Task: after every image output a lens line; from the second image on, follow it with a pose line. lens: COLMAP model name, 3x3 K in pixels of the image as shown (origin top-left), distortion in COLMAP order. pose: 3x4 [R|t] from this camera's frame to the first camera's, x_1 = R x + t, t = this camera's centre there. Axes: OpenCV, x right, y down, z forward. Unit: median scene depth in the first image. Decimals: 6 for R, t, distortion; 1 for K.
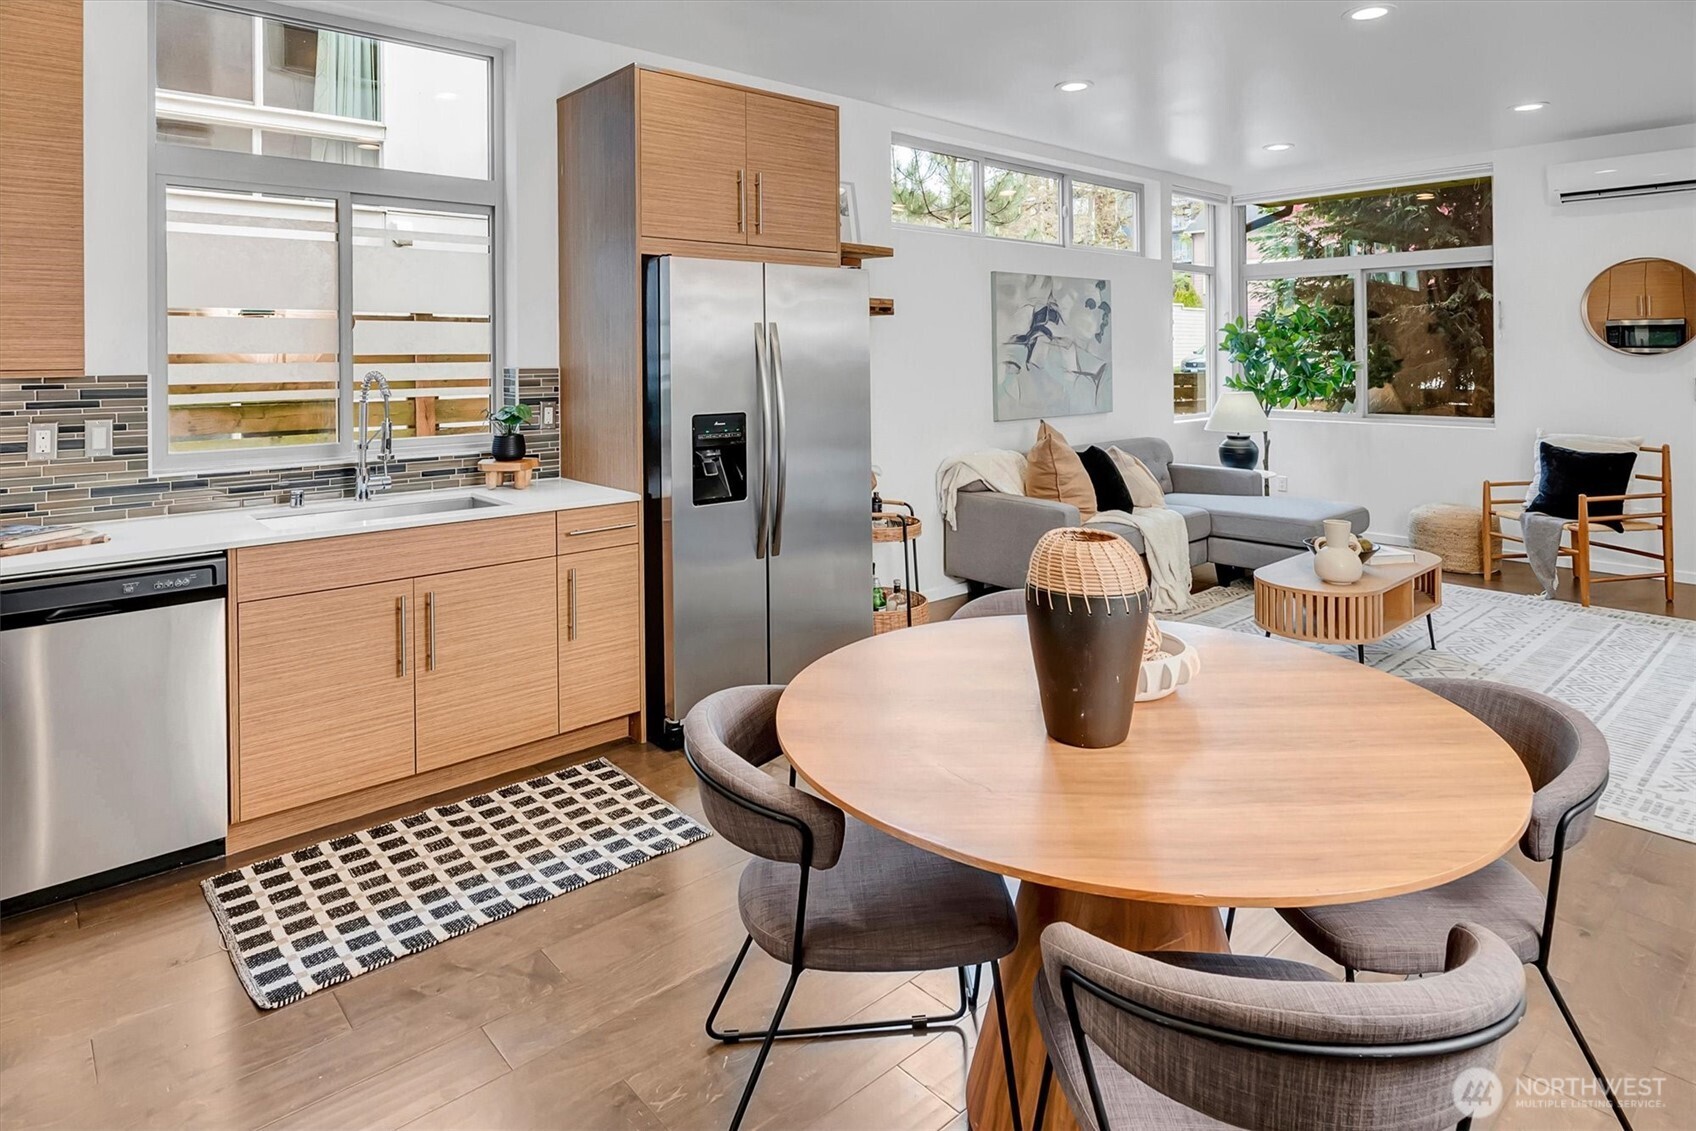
lens RADIAL K [[932.3, 0, 851.9], [0, 932.3, 345.7], [0, 0, 1]] dist [0.003720, -0.000865]
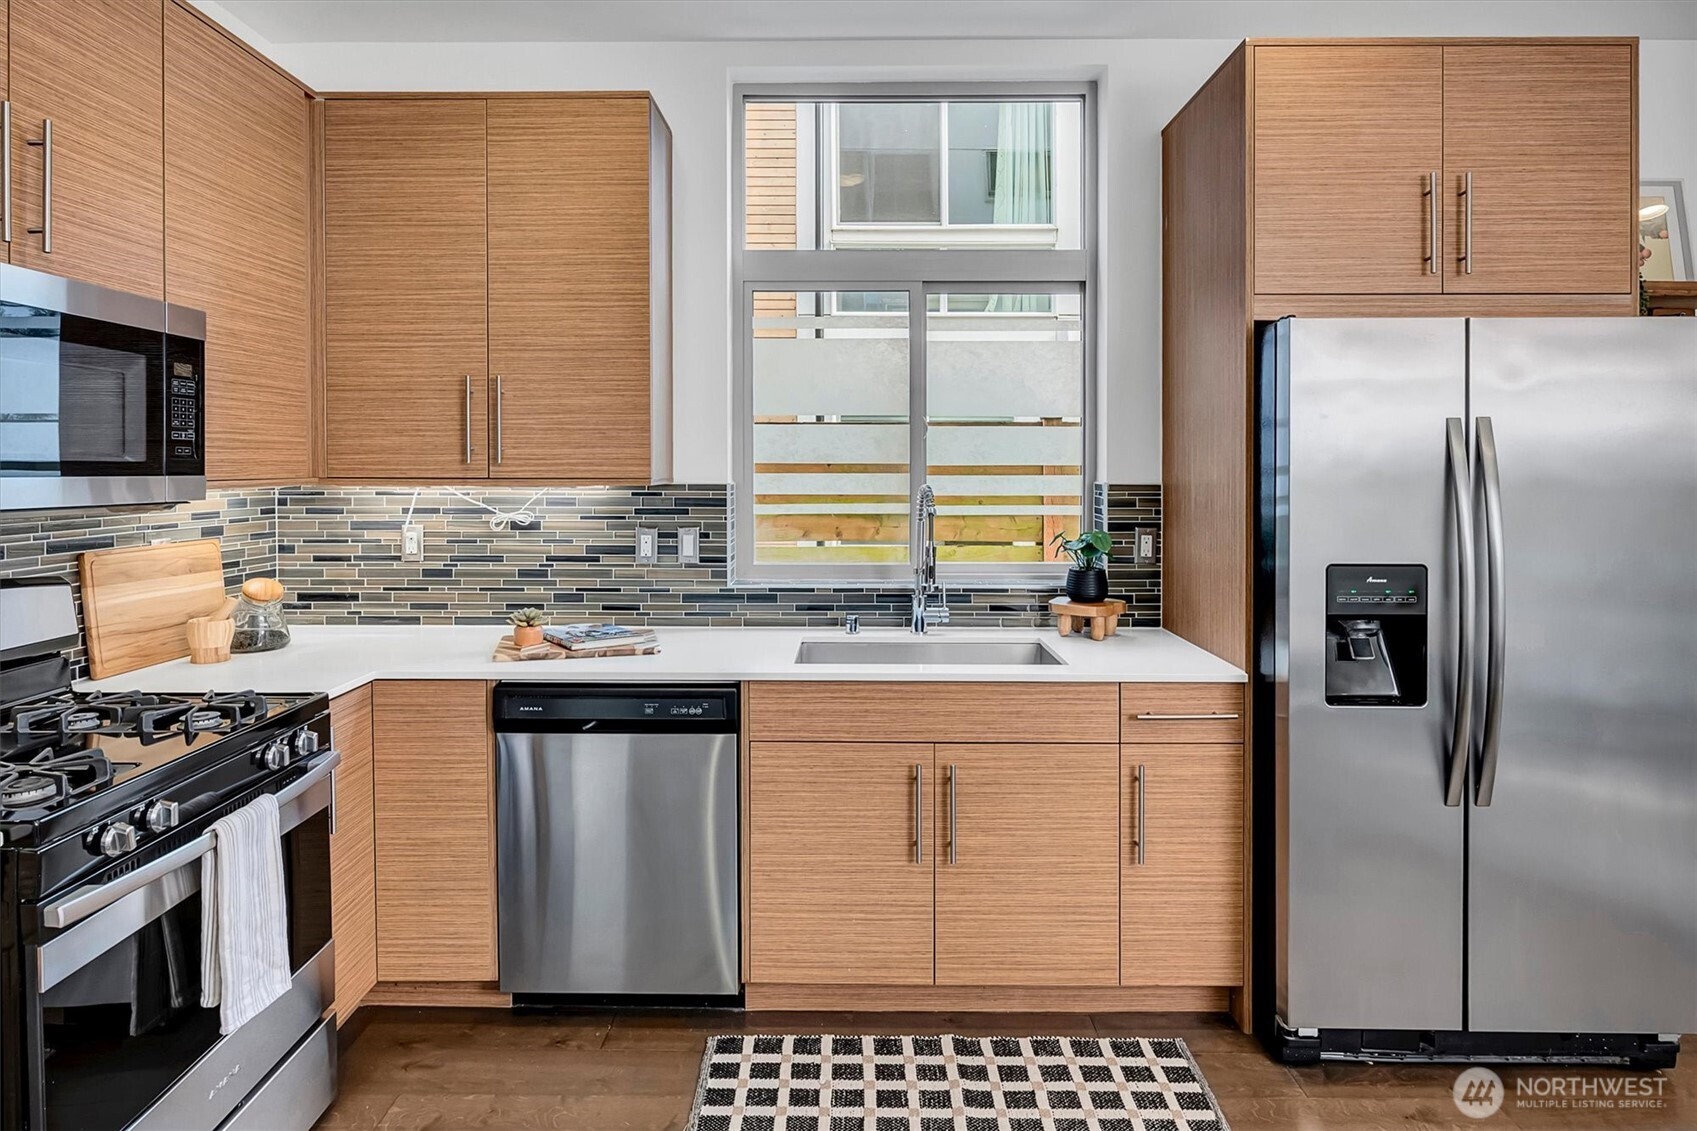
lens RADIAL K [[948.5, 0, 865.9], [0, 948.5, 475.6], [0, 0, 1]] dist [-0.005422, 0.000699]
pose [[0.751702, 0.015012, -0.659332, 0.012519], [-0.000696, 0.999758, 0.021970, -0.000078], [0.659503, -0.016057, 0.751531, 0.197894]]
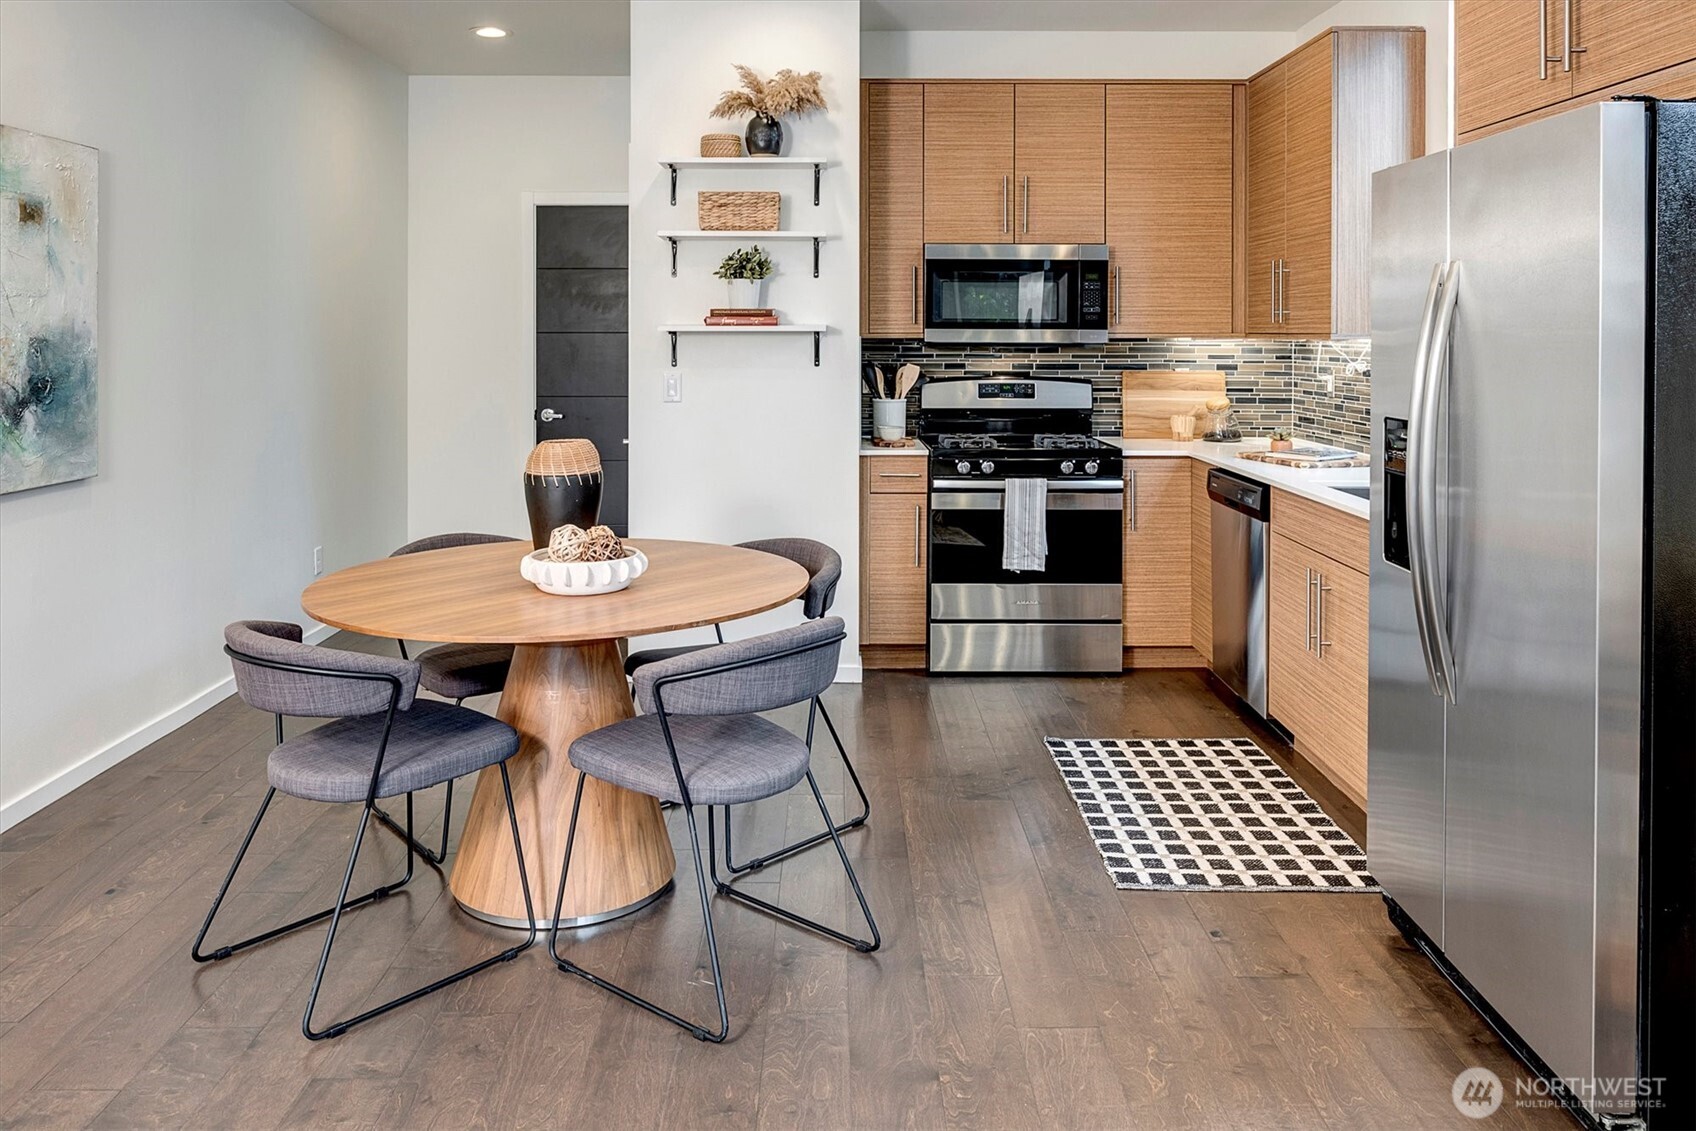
lens RADIAL K [[1284.8, 0, 825.7], [0, 1284.8, 341.3], [0, 0, 1]] dist [0.026931, 0.000034]
pose [[-0.667722, 0.012693, -0.744303, 0.471942], [0.011172, 0.999913, 0.007029, 0.008056], [0.744327, -0.003622, -0.667805, 0.847731]]
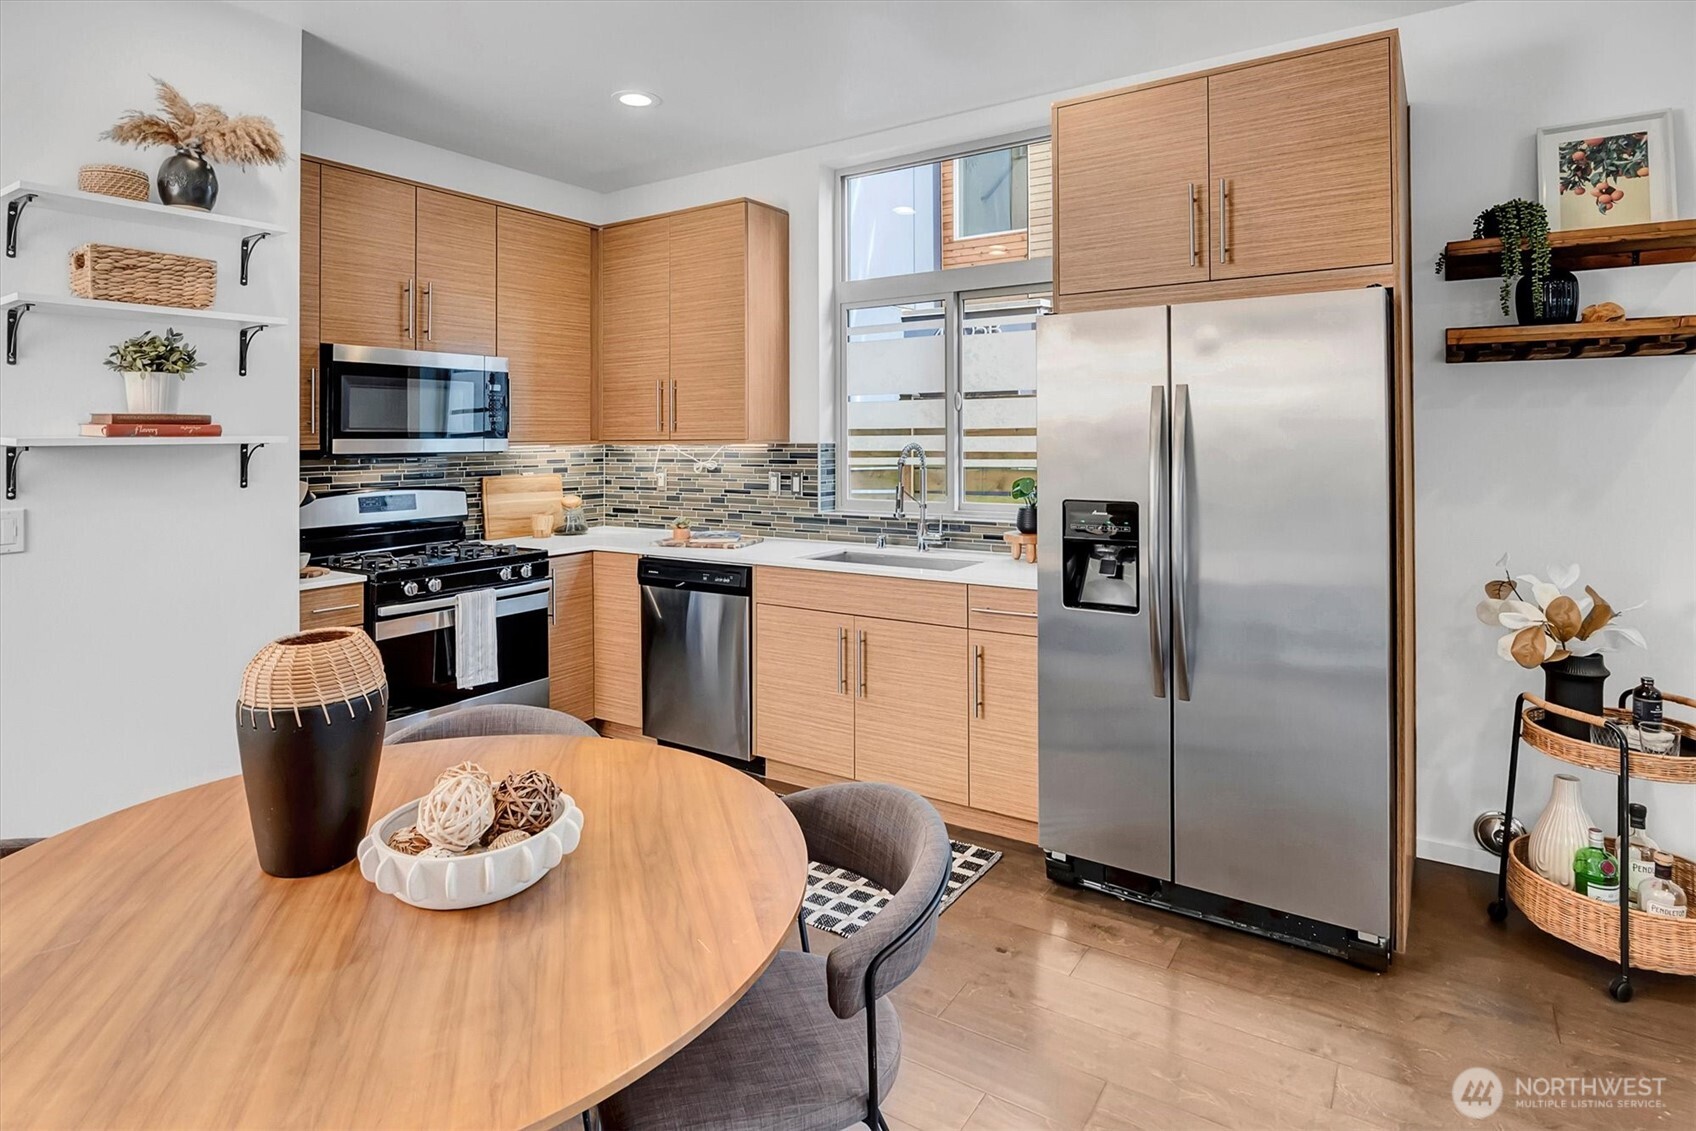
lens RADIAL K [[930.7, 0, 861.6], [0, 930.7, 421.4], [0, 0, 1]] dist [0.002066, 0.000011]
pose [[0.278881, -0.008508, -0.960288, 0.387726], [0.016709, 0.999852, -0.004006, 0.002193], [0.960180, -0.014928, 0.278982, 0.383967]]
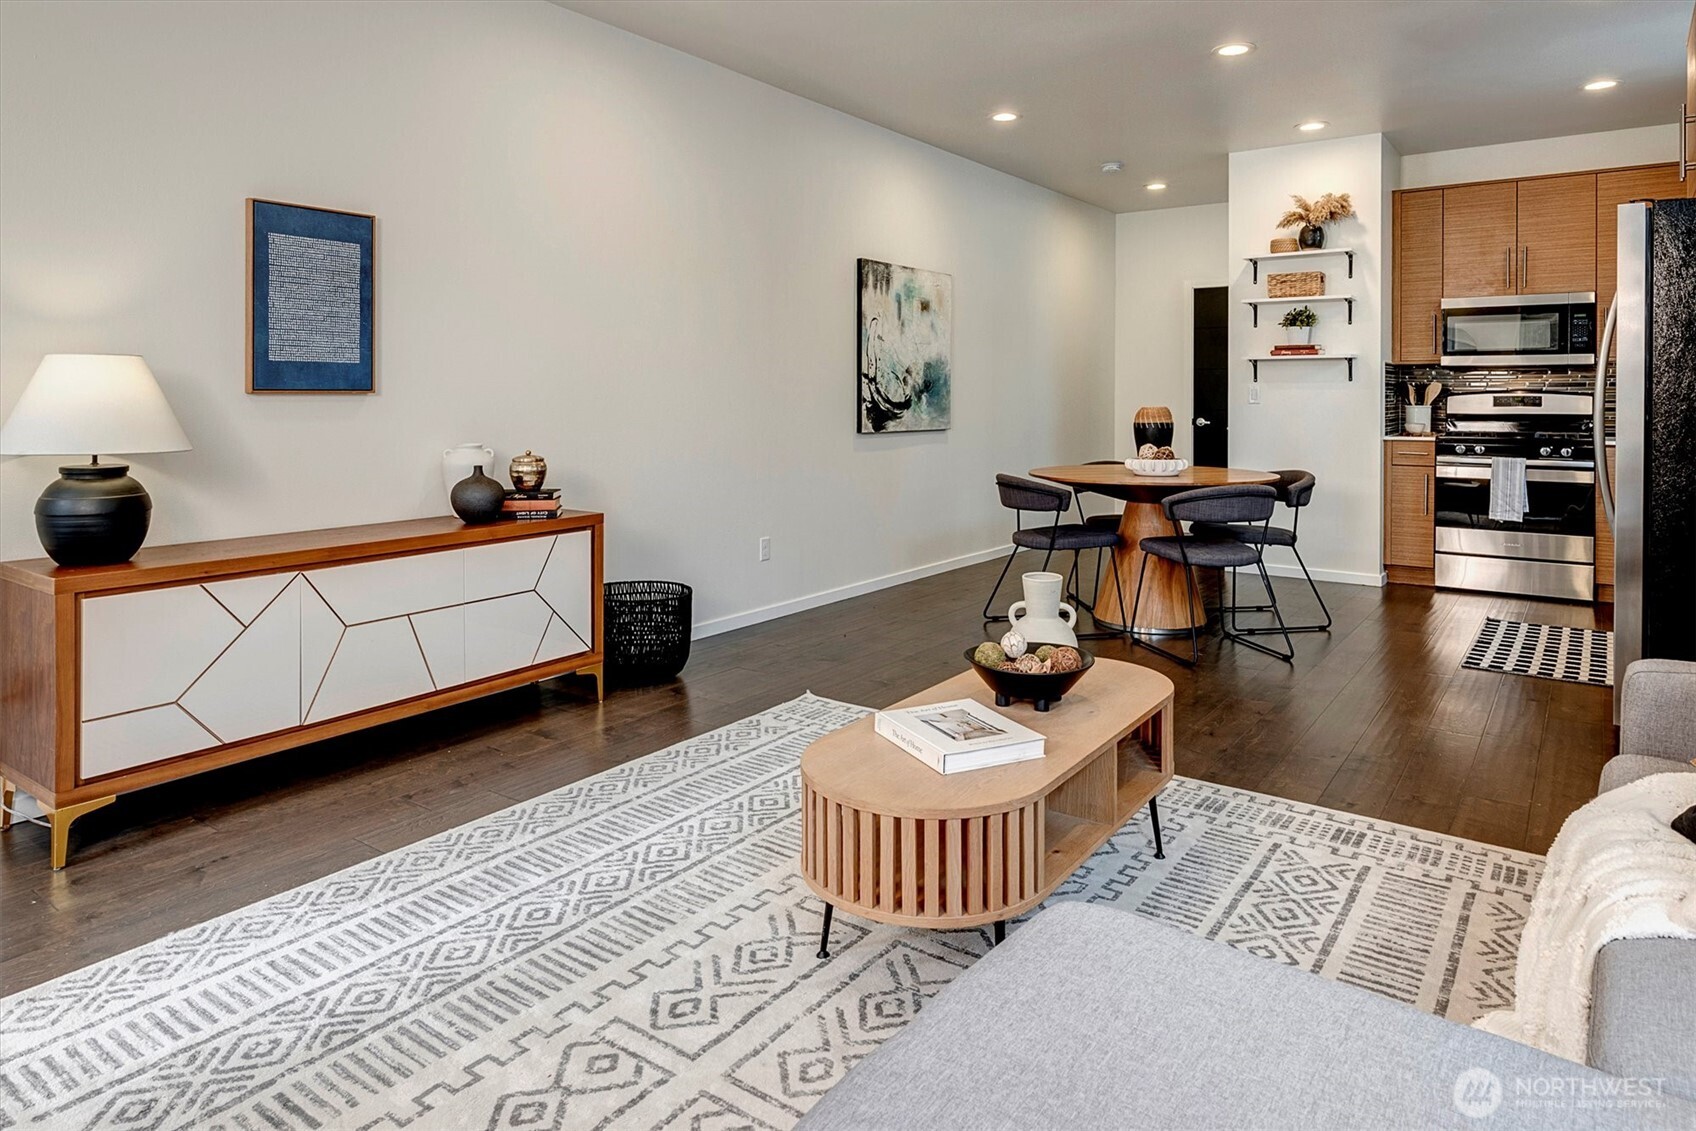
lens RADIAL K [[1061.8, 0, 852.8], [0, 1061.8, 414.6], [0, 0, 1]] dist [0.000463, 0.002460]
pose [[-0.973577, 0.011660, -0.228061, 0.613925], [0.009902, 0.999912, 0.008854, 0.057117], [0.228144, 0.006362, -0.973607, 1.286880]]
